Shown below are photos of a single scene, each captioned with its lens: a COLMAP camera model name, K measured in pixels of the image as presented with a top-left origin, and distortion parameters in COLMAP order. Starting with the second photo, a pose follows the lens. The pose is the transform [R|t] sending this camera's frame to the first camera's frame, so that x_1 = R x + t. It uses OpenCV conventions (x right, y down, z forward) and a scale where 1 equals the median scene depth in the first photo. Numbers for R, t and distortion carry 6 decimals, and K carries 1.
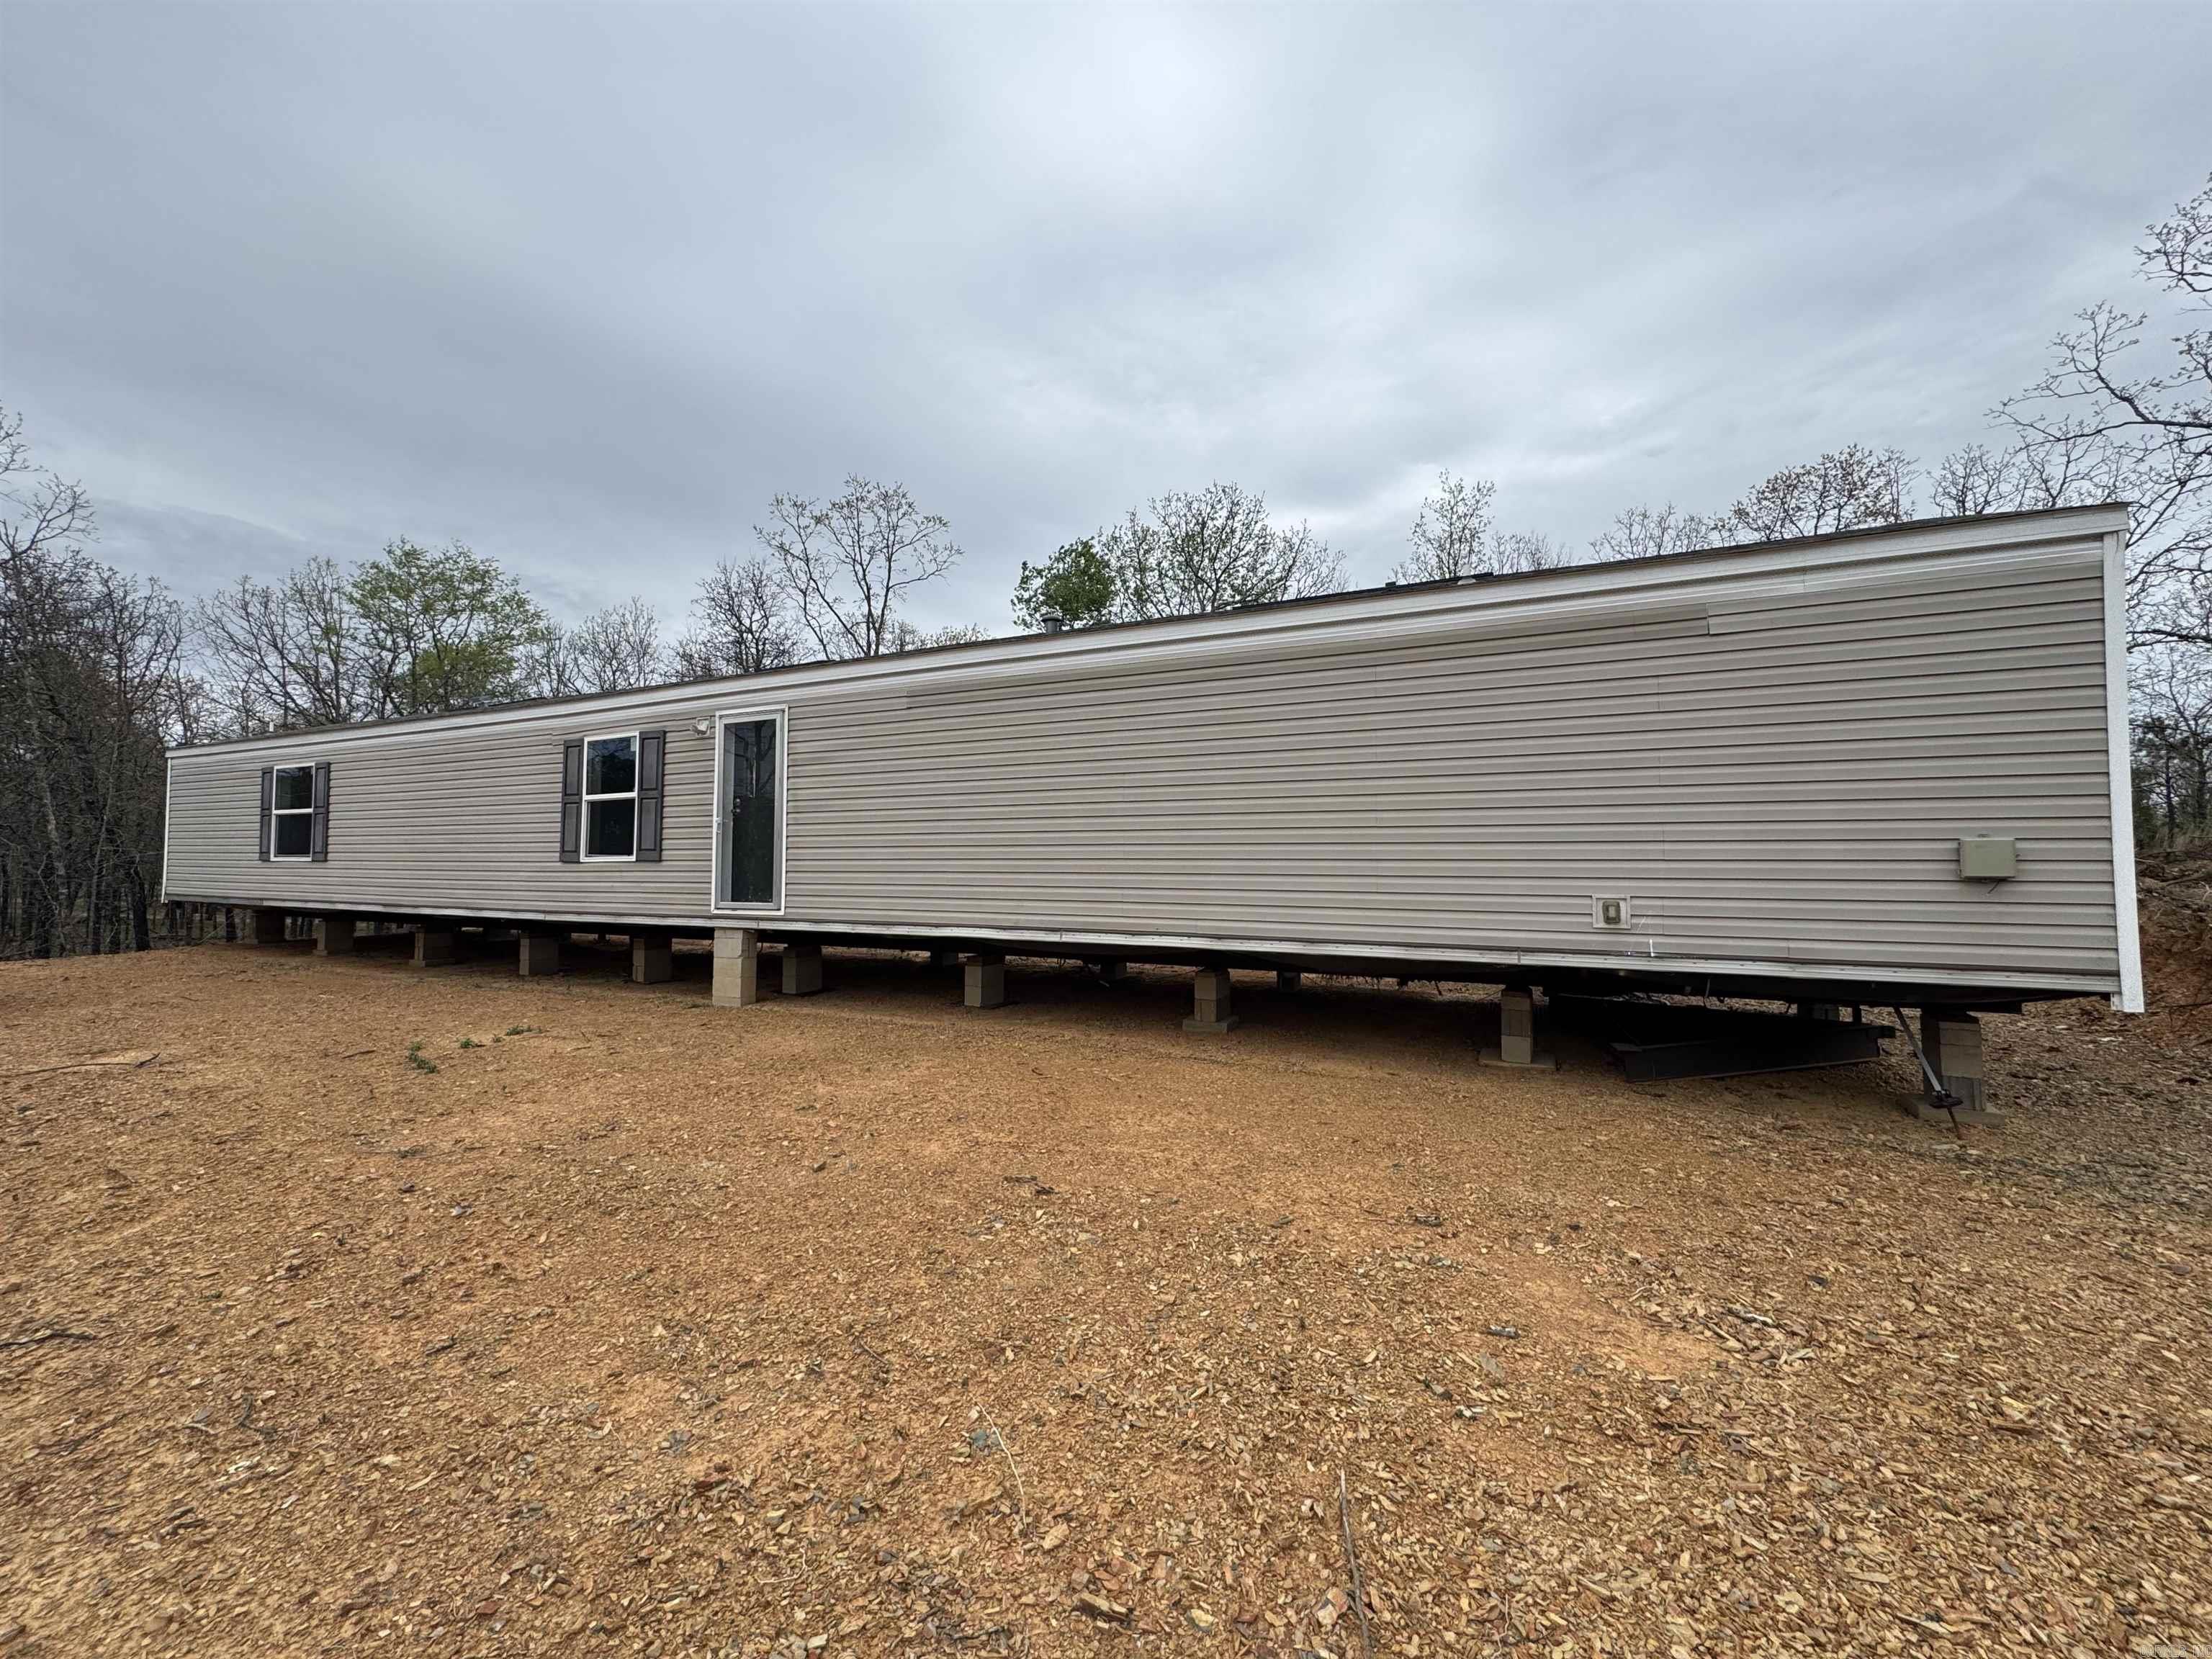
lens RADIAL K [[879.8, 0, 1106.9], [0, 879.8, 823.5], [0, 0, 1]] dist [-0.001615, -0.000029]
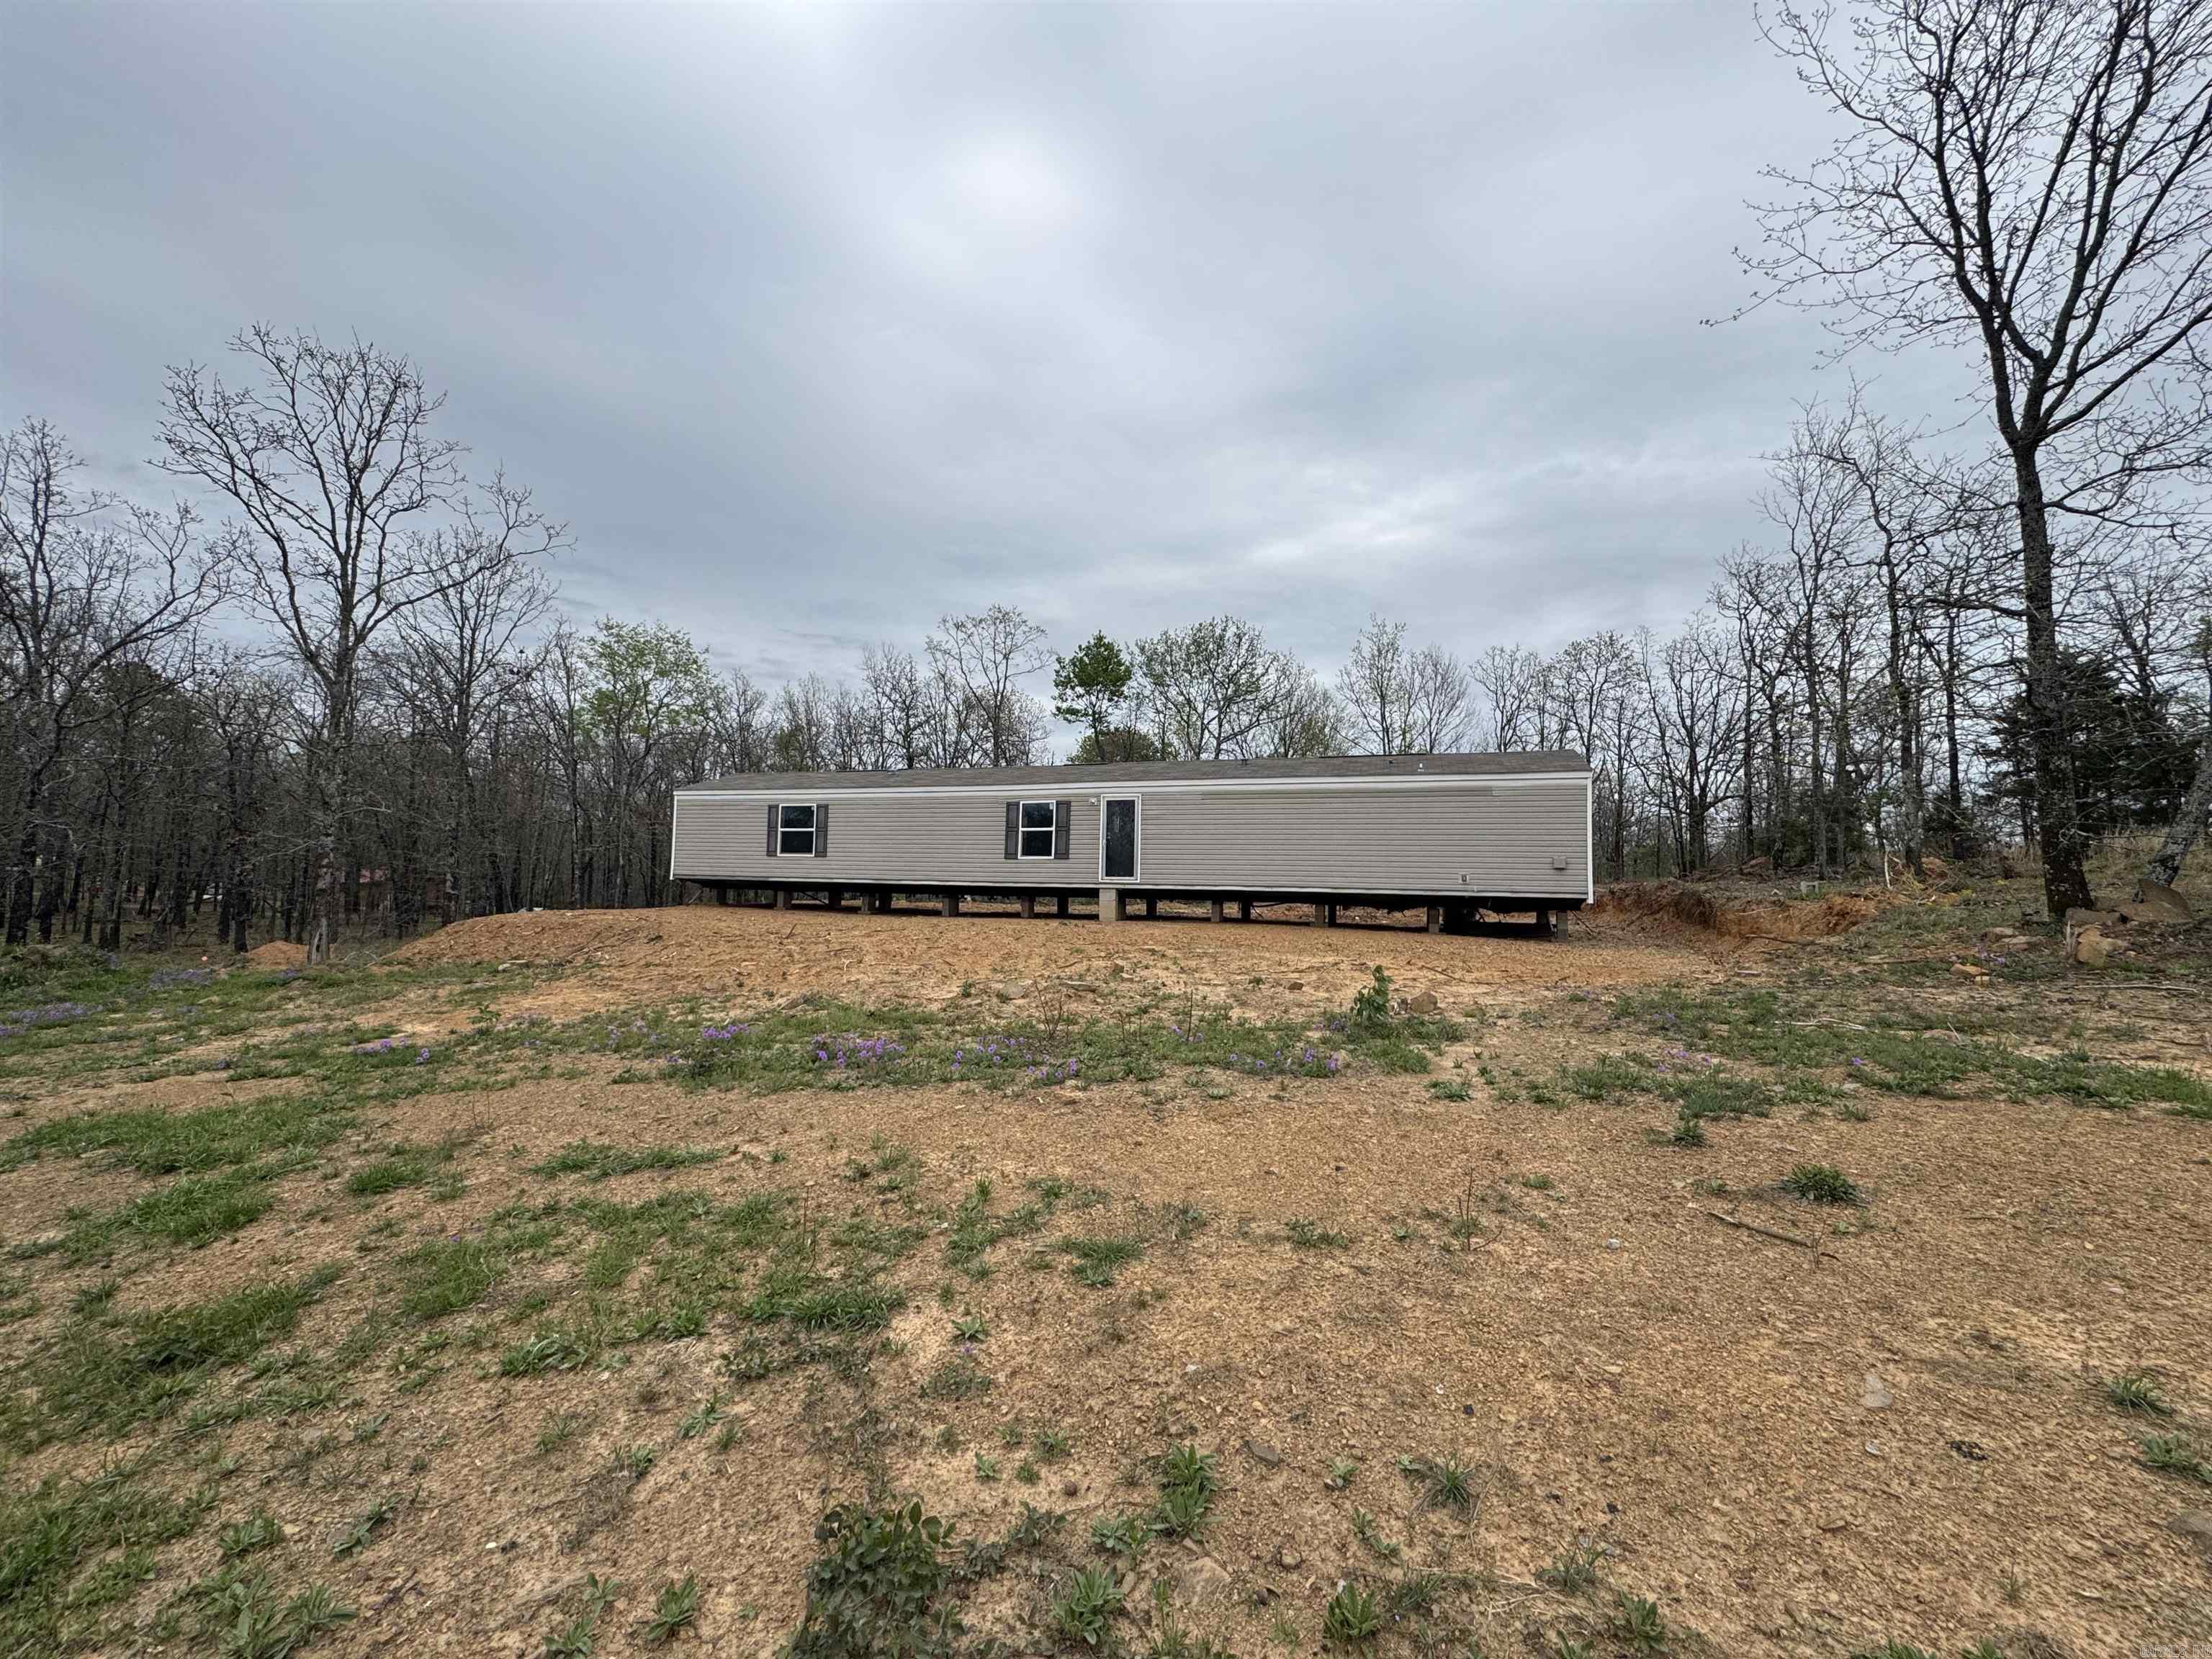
lens RADIAL K [[879.8, 0, 1106.9], [0, 879.8, 823.5], [0, 0, 1]] dist [-0.001615, -0.000029]
pose [[0.993272, 0.023265, 0.113443, -0.665515], [-0.021324, 0.999605, -0.018296, -0.009039], [-0.113824, 0.015754, 0.993376, -1.252827]]
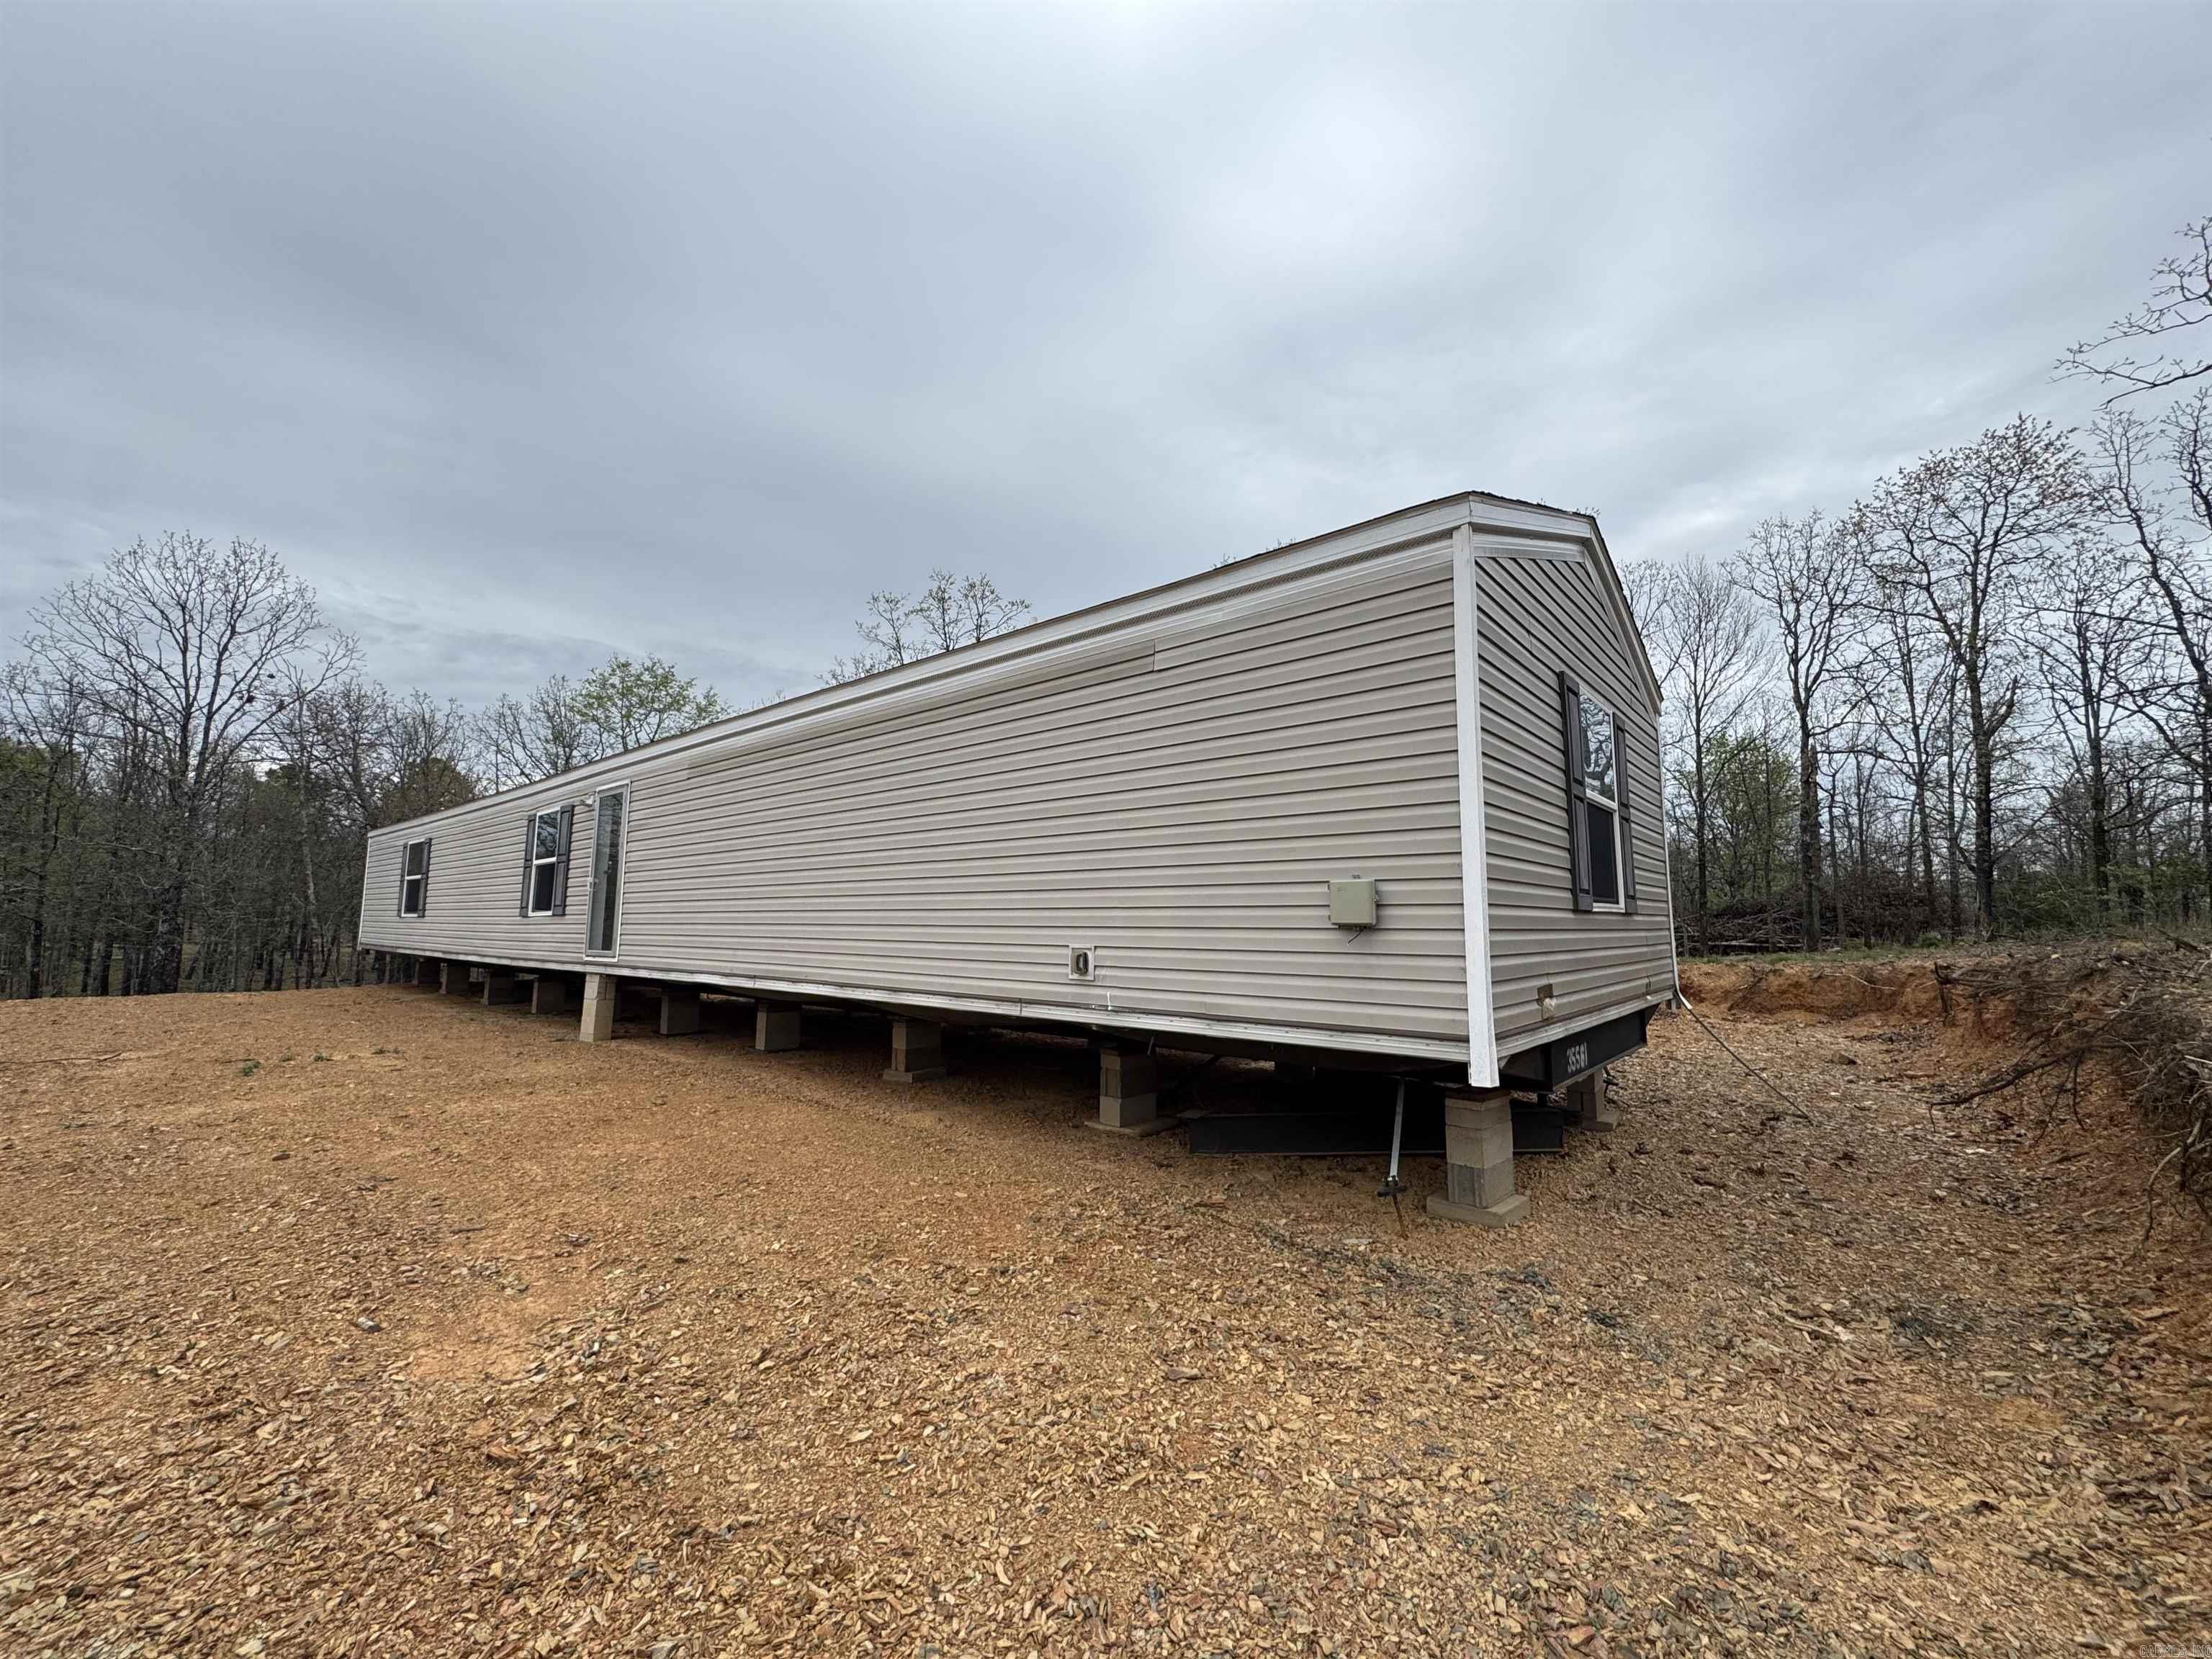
lens RADIAL K [[879.8, 0, 1106.9], [0, 879.8, 823.5], [0, 0, 1]] dist [-0.001615, -0.000029]
pose [[0.966480, -0.024245, -0.255595, 0.499150], [0.004918, 0.997097, -0.075986, 0.013320], [0.256695, 0.072182, 0.963793, 0.042532]]
